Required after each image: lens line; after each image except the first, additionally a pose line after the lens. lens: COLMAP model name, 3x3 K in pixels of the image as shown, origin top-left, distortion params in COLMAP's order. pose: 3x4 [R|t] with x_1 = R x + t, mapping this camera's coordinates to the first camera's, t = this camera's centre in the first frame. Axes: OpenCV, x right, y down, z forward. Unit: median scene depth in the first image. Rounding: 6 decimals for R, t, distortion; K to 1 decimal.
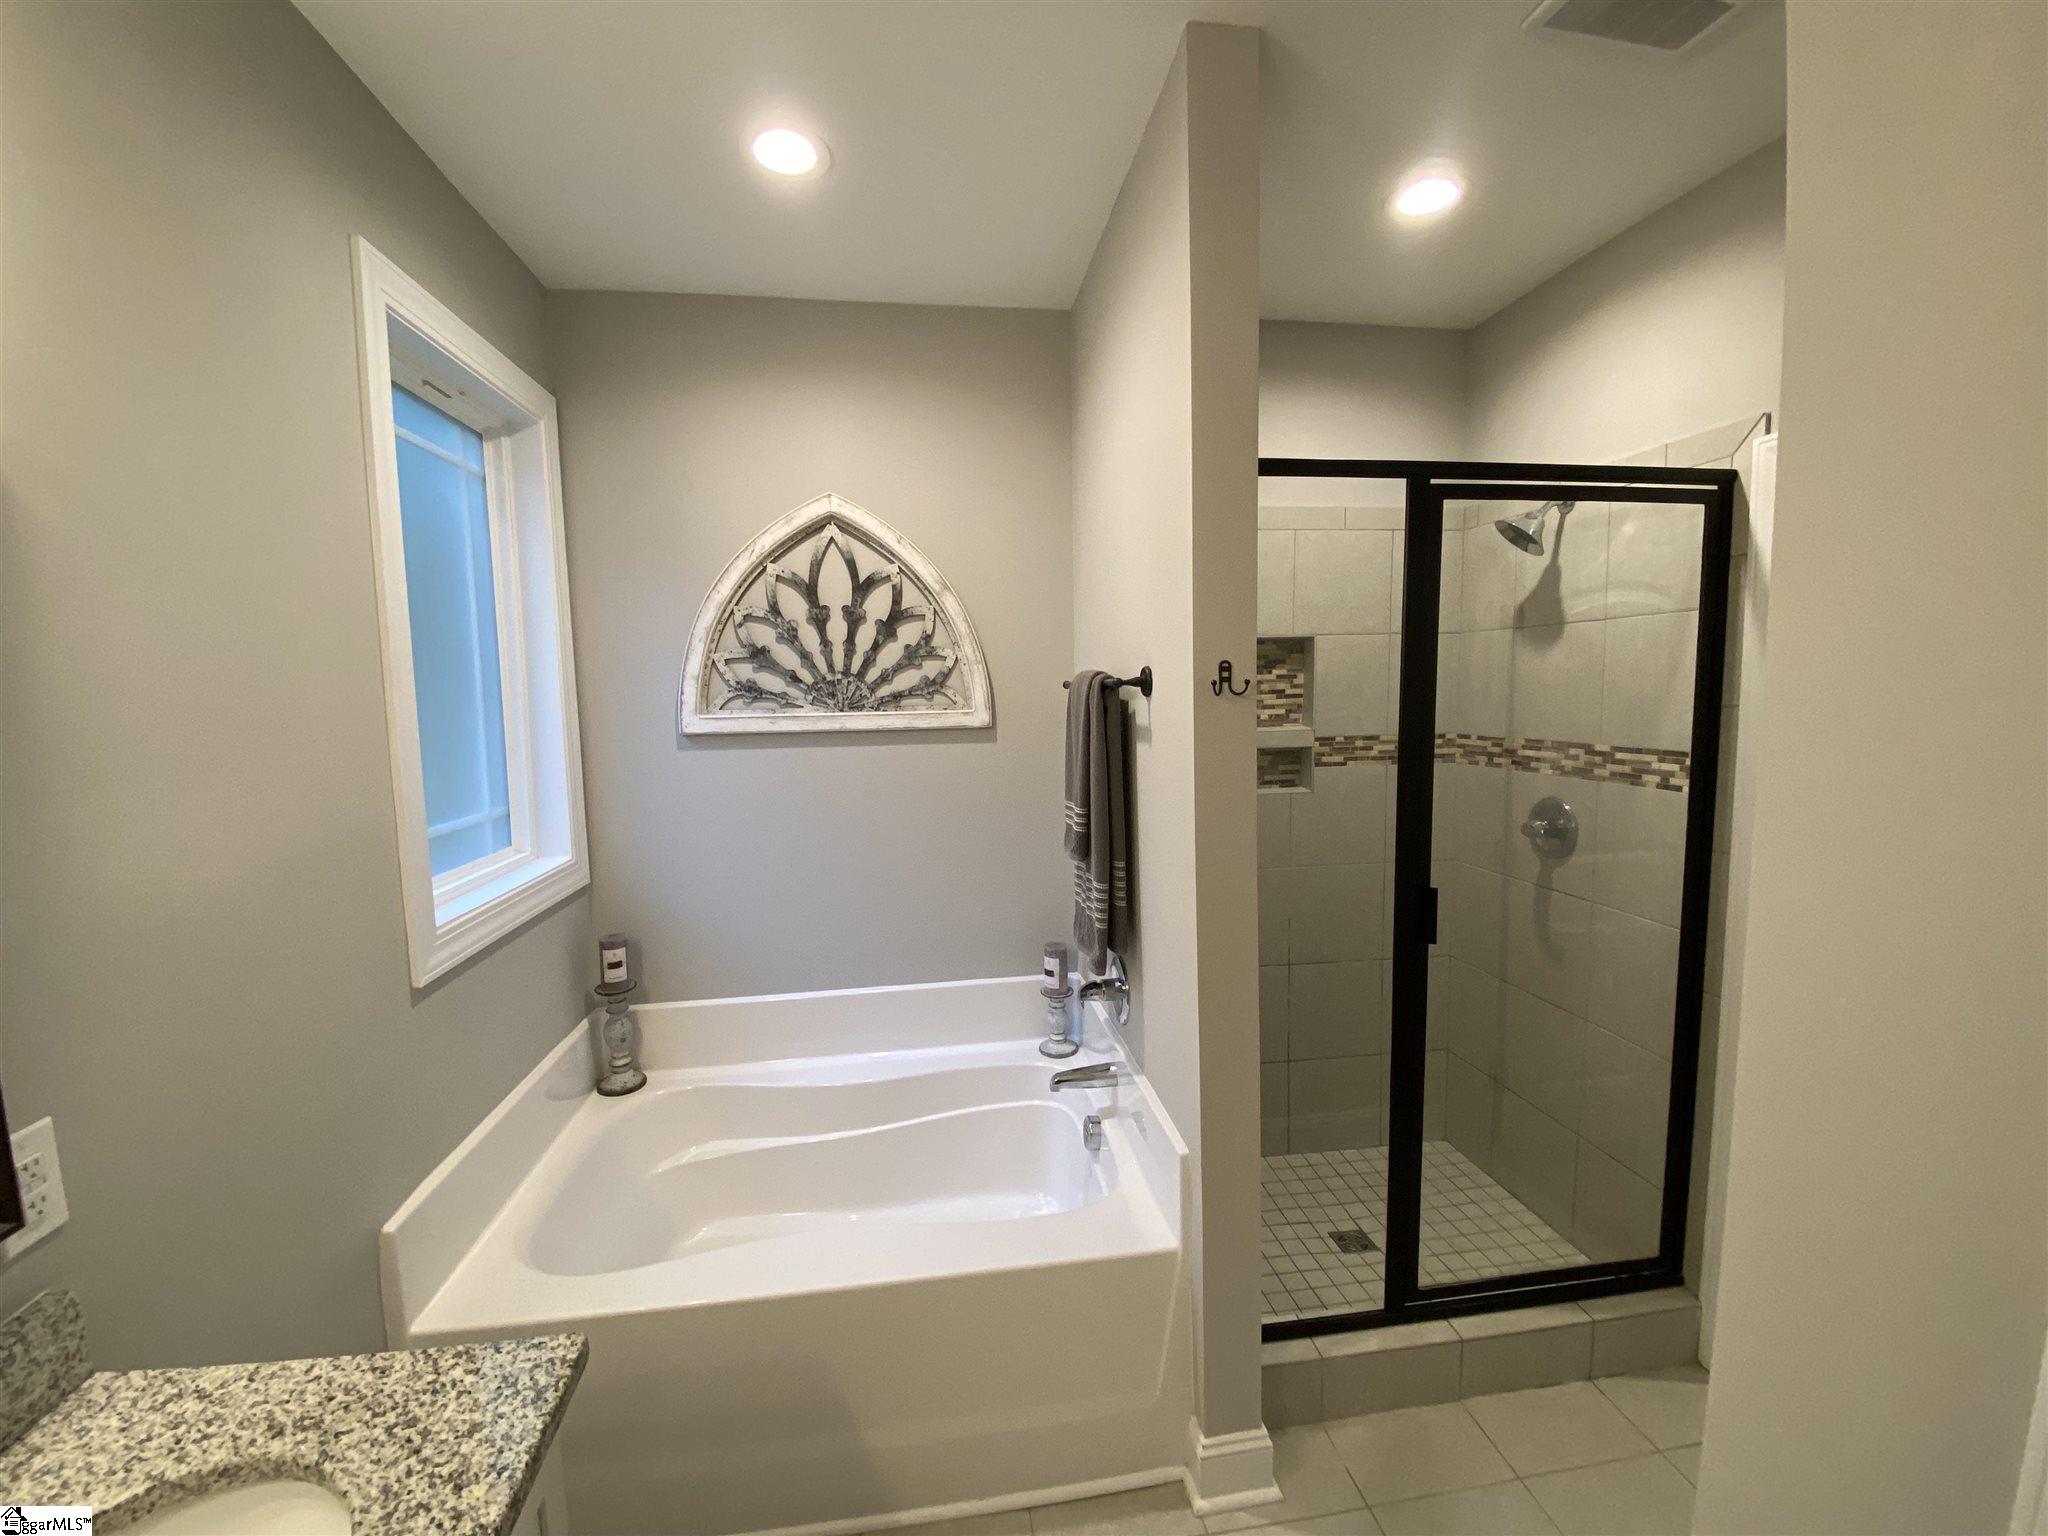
lens RADIAL K [[826.9, 0, 1024.0], [0, 826.9, 768.0], [0, 0, 1]] dist [0.045828, -0.037649]
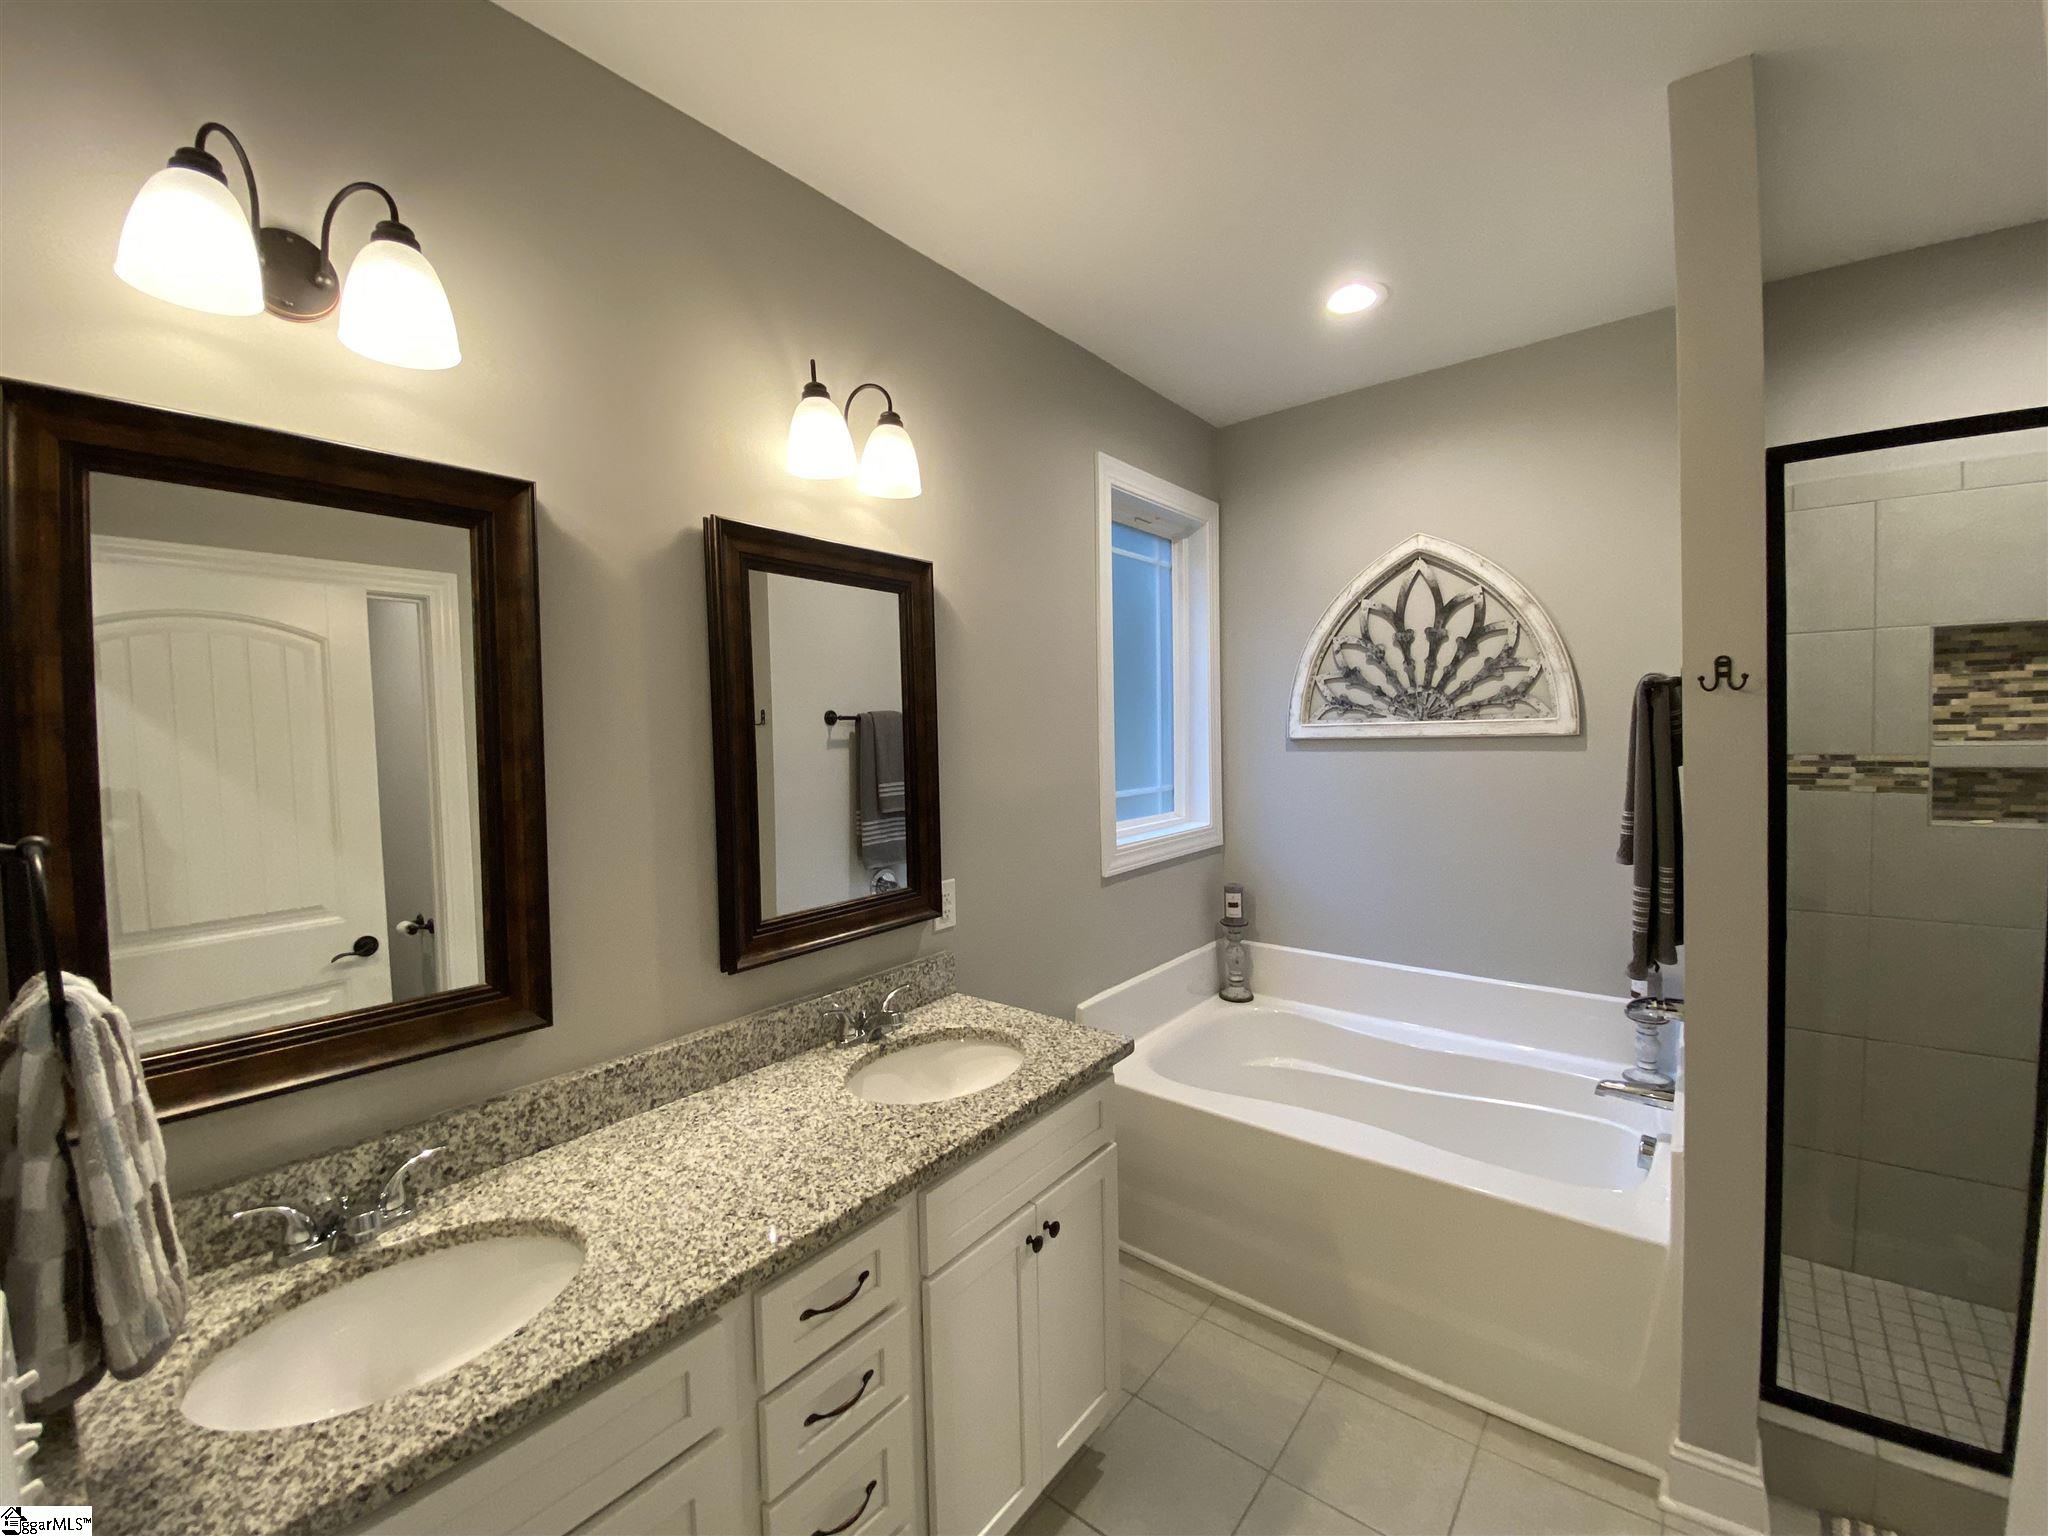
lens RADIAL K [[826.9, 0, 1024.0], [0, 826.9, 768.0], [0, 0, 1]] dist [0.045828, -0.037649]
pose [[0.679111, 0.033905, -0.733252, 0.309227], [-0.057184, 0.998341, -0.006800, 0.044786], [0.731805, 0.046548, 0.679923, -0.219625]]
